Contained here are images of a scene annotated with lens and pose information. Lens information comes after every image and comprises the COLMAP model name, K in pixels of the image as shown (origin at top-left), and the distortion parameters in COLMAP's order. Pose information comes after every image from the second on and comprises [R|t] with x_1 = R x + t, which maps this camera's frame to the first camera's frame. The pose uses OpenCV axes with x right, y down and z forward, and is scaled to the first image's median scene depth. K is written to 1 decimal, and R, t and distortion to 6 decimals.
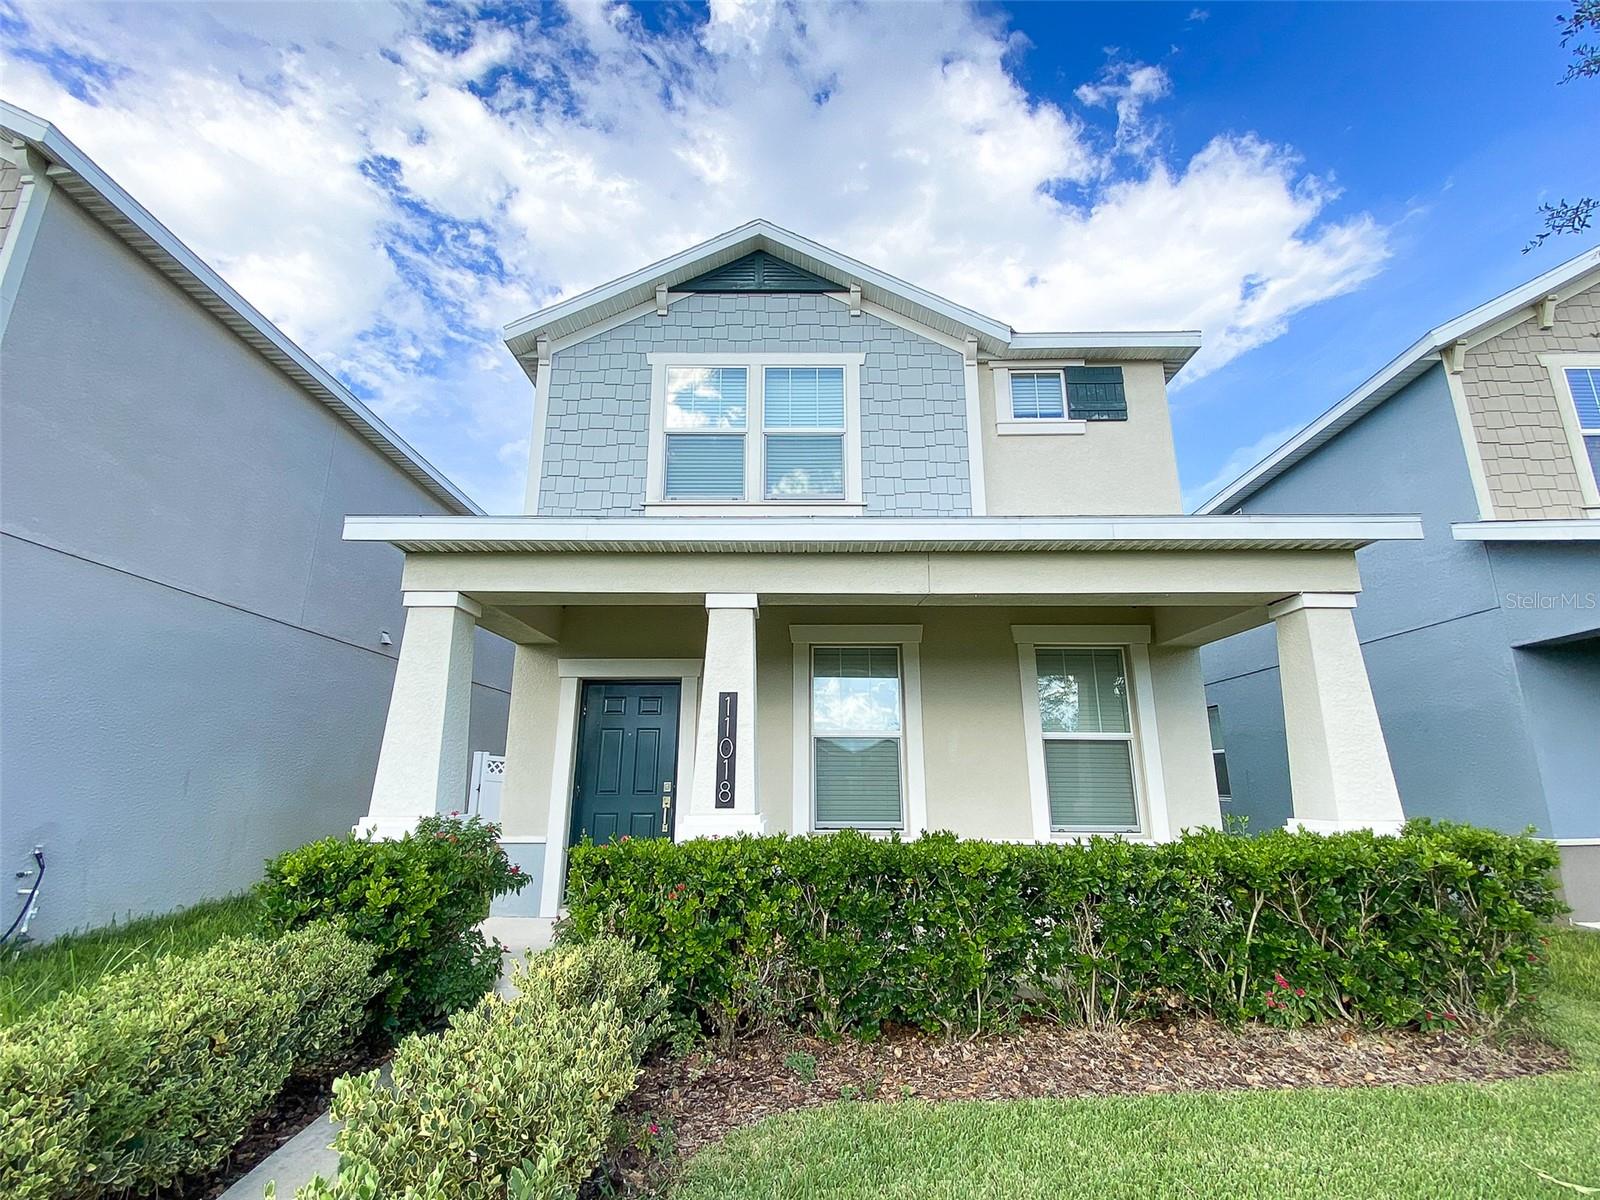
lens RADIAL K [[734.6, 0, 795.4], [0, 734.6, 590.3], [0, 0, 1]] dist [0.003694, -0.008320]
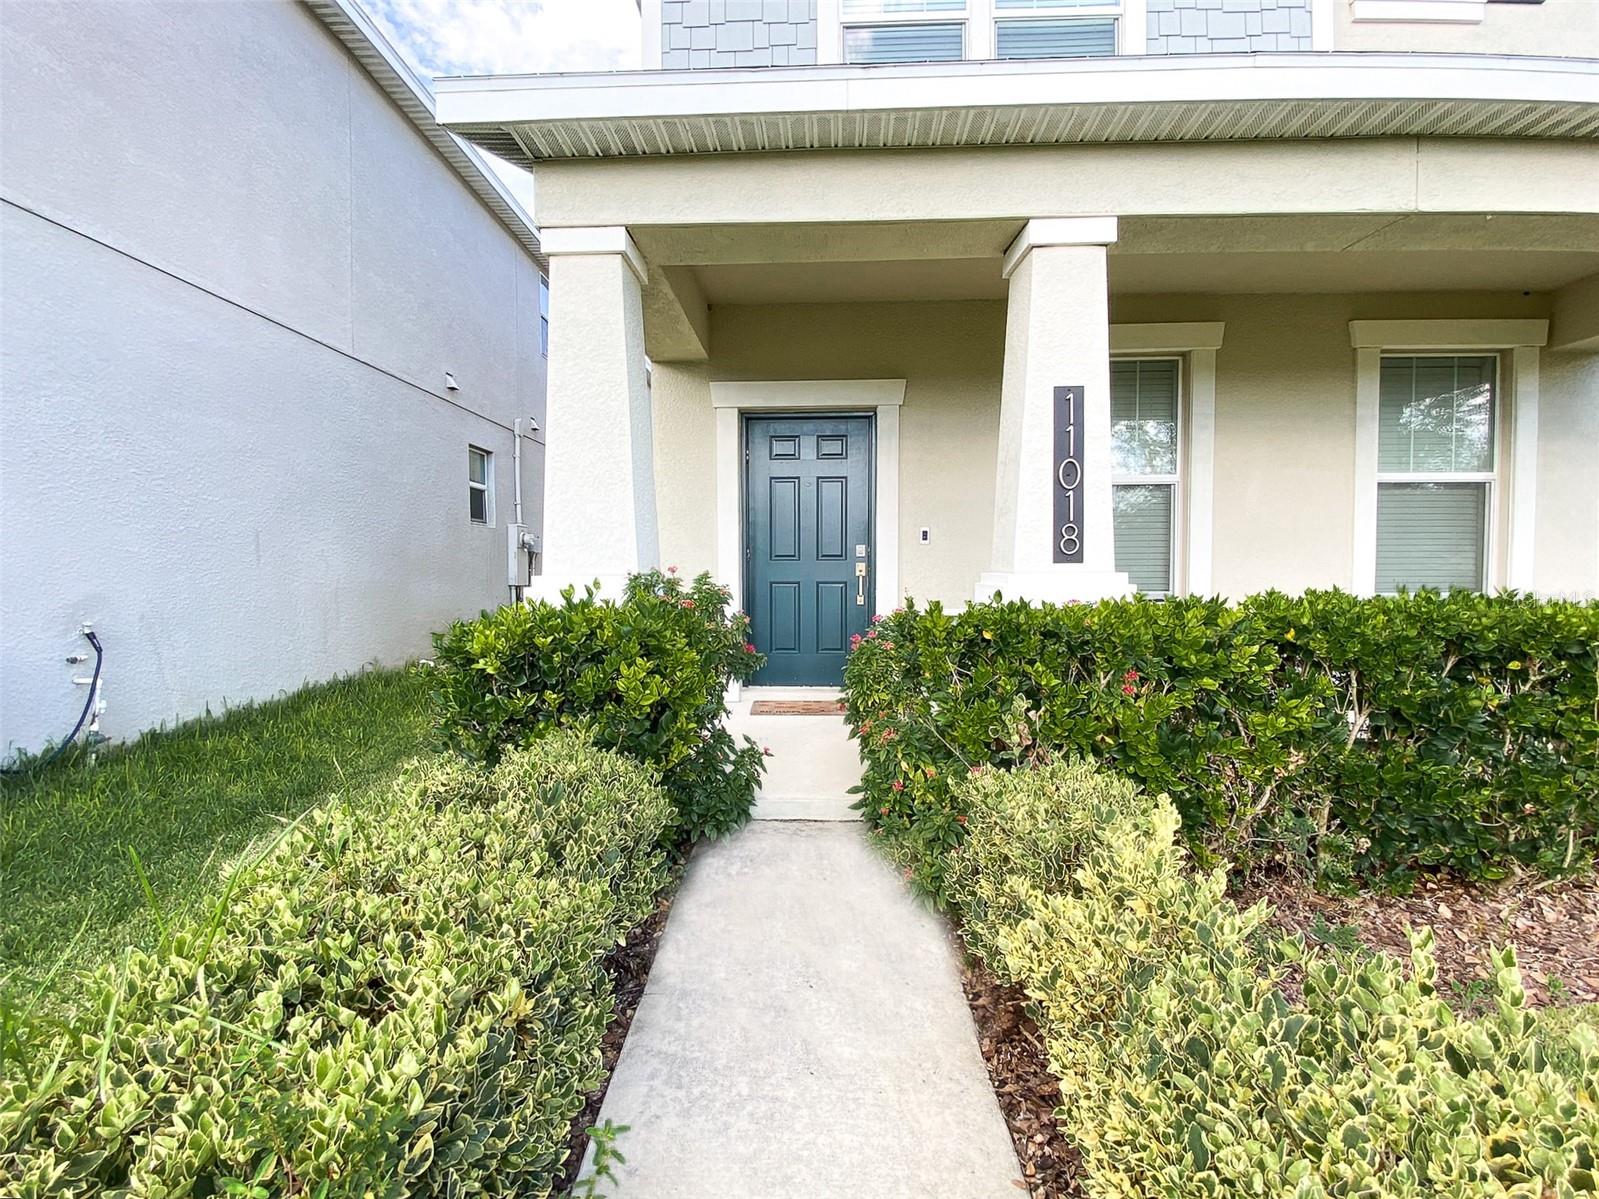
lens RADIAL K [[734.2, 0, 809.3], [0, 734.2, 602.6], [0, 0, 1]] dist [0.003694, -0.008320]
pose [[0.999780, -0.003949, -0.020607, -0.284649], [0.009834, 0.955772, 0.293945, 0.119811], [0.018535, -0.294083, 0.955600, 0.308770]]
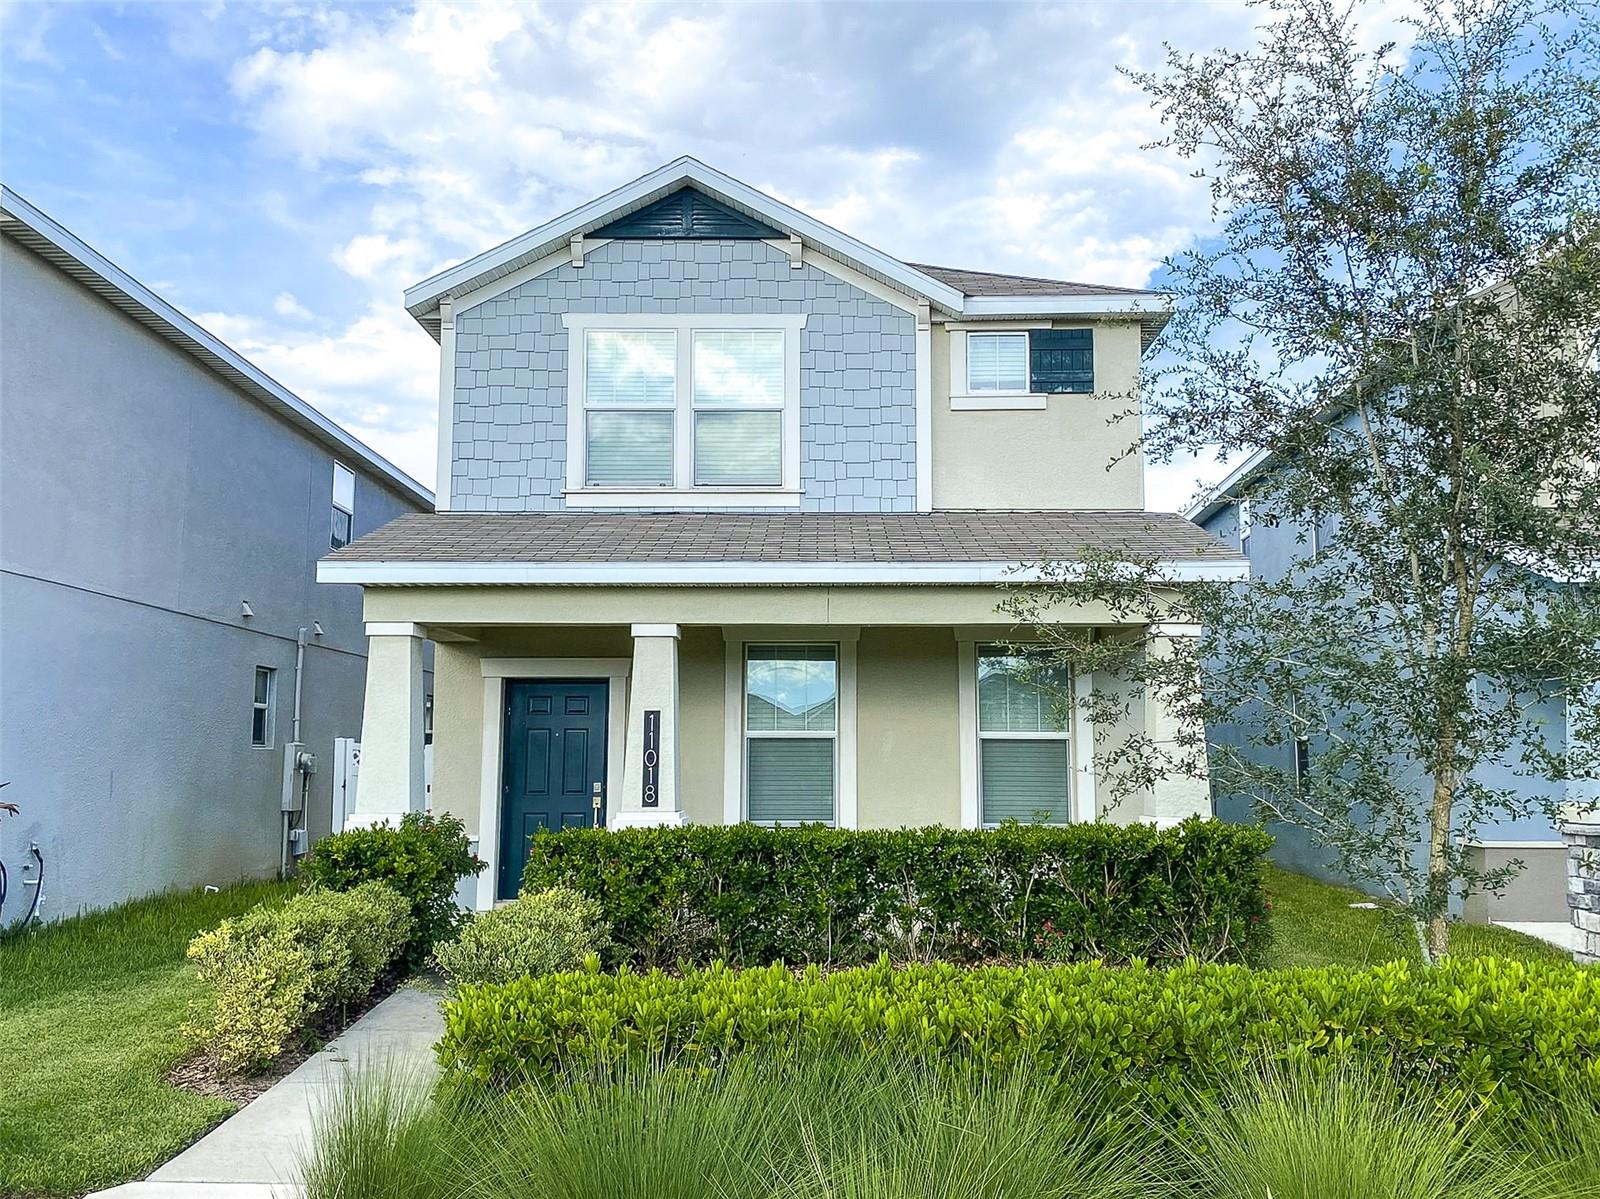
lens RADIAL K [[1429.8, 0, 813.4], [0, 1429.8, 597.2], [0, 0, 1]] dist [0.012853, -0.031557]
pose [[0.999994, -0.001478, -0.003053, 0.160668], [0.001877, 0.990819, 0.135185, -0.322493], [0.002825, -0.135190, 0.990816, -1.141721]]
